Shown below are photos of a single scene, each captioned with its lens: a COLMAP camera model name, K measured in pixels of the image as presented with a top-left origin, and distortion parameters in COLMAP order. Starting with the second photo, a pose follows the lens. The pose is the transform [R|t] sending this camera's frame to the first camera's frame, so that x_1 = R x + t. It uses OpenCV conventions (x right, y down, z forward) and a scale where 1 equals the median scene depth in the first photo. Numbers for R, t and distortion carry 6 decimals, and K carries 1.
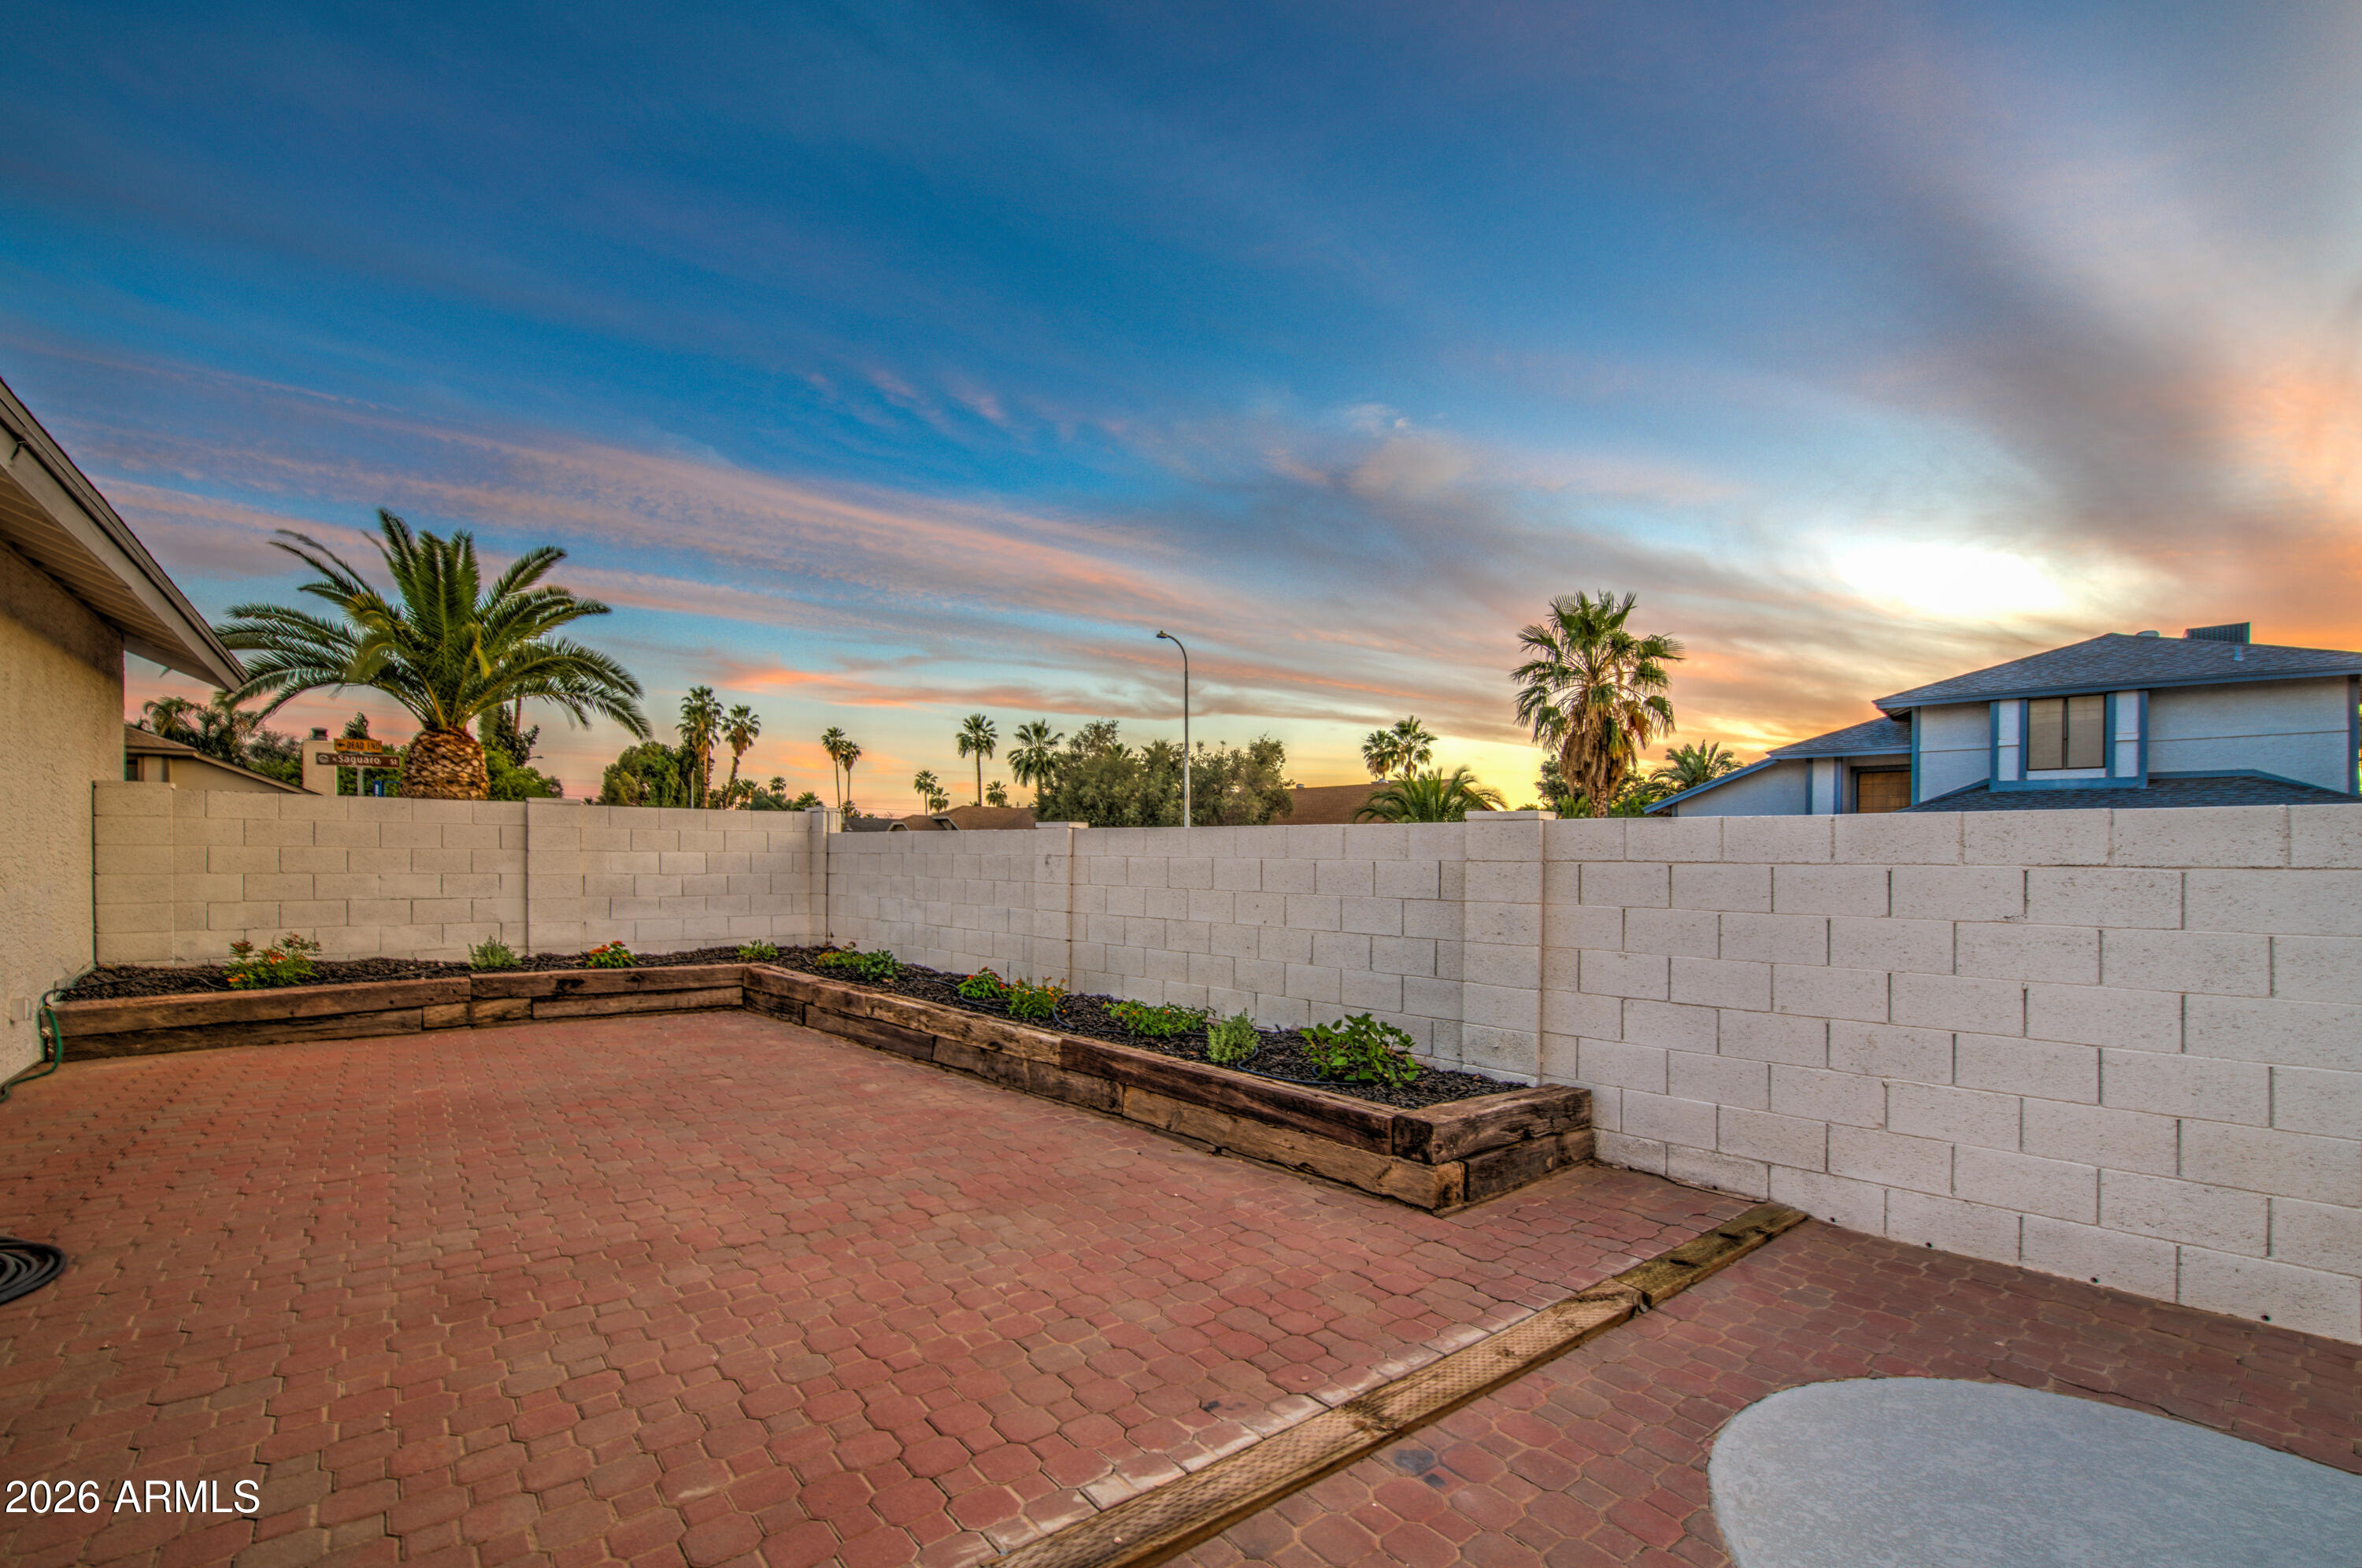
lens RADIAL K [[1007.2, 0, 1180.4], [0, 1007.2, 848.7], [0, 0, 1]] dist [0.000565, -0.000233]
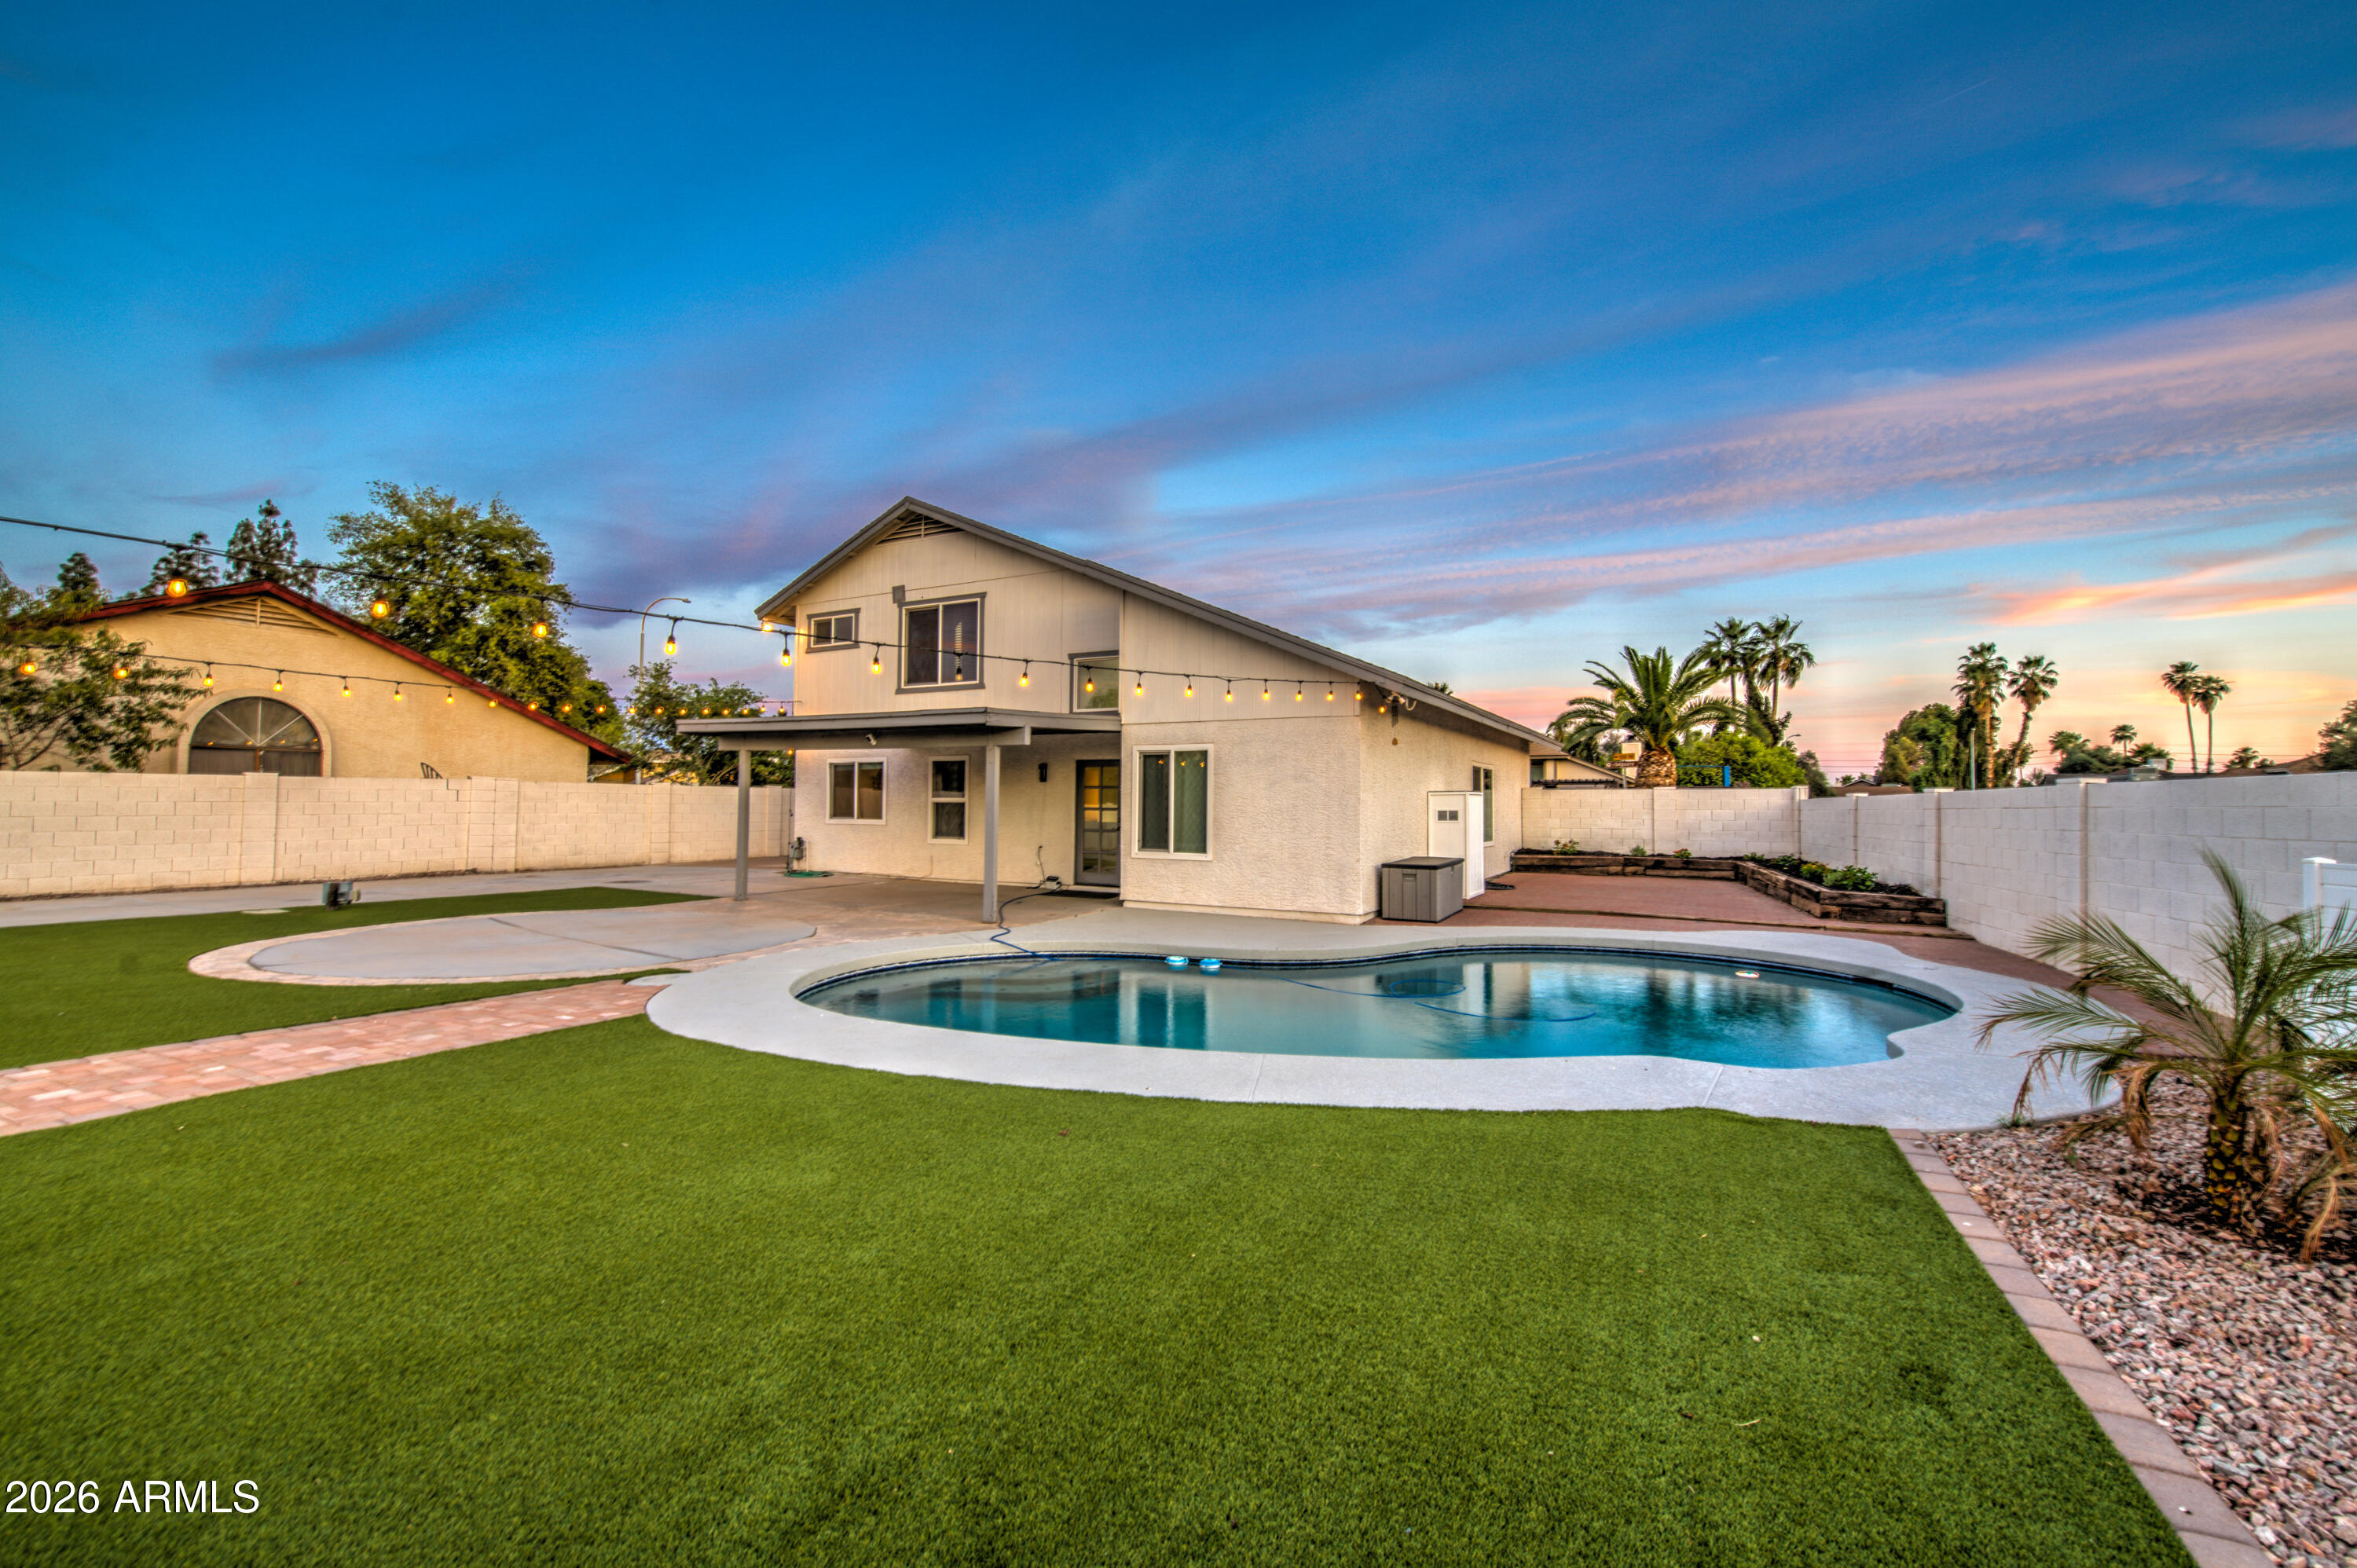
lens RADIAL K [[1005.2, 0, 1177.9], [0, 1005.2, 848.5], [0, 0, 1]] dist [0.000565, -0.000233]
pose [[0.400043, 0.027611, -0.916080, 0.104914], [0.004715, 0.999471, 0.032183, 0.001248], [0.916484, -0.017194, 0.399701, -0.095189]]
